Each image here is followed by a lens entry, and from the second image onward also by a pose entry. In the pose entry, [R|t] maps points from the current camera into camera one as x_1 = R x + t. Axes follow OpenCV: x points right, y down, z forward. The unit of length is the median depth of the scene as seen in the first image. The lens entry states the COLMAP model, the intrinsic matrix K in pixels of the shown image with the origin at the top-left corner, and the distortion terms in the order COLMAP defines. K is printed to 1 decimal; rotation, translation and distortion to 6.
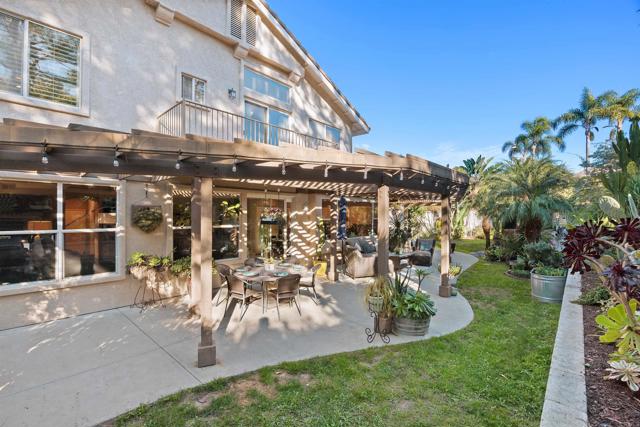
lens RADIAL K [[298.2, 0, 318.8], [0, 298.2, 209.9], [0, 0, 1]] dist [-0.012170, -0.000211]
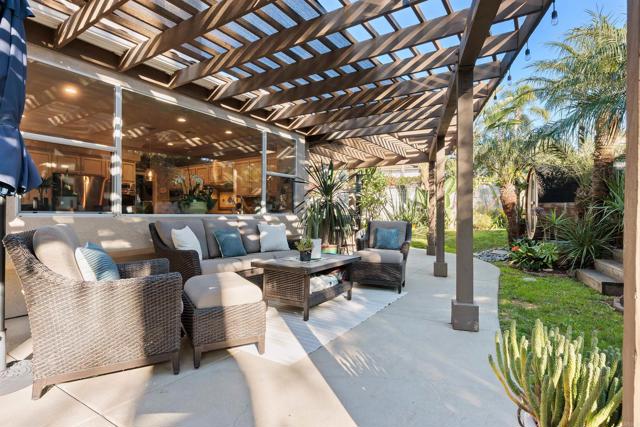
lens RADIAL K [[332.8, 0, 320.3], [0, 332.8, 214.0], [0, 0, 1]] dist [-0.004282, -0.000959]
pose [[0.988557, 0.003266, 0.150813, 0.164946], [-0.006231, 0.999796, 0.019193, 0.067858], [-0.150720, -0.019913, 0.988376, 0.471014]]
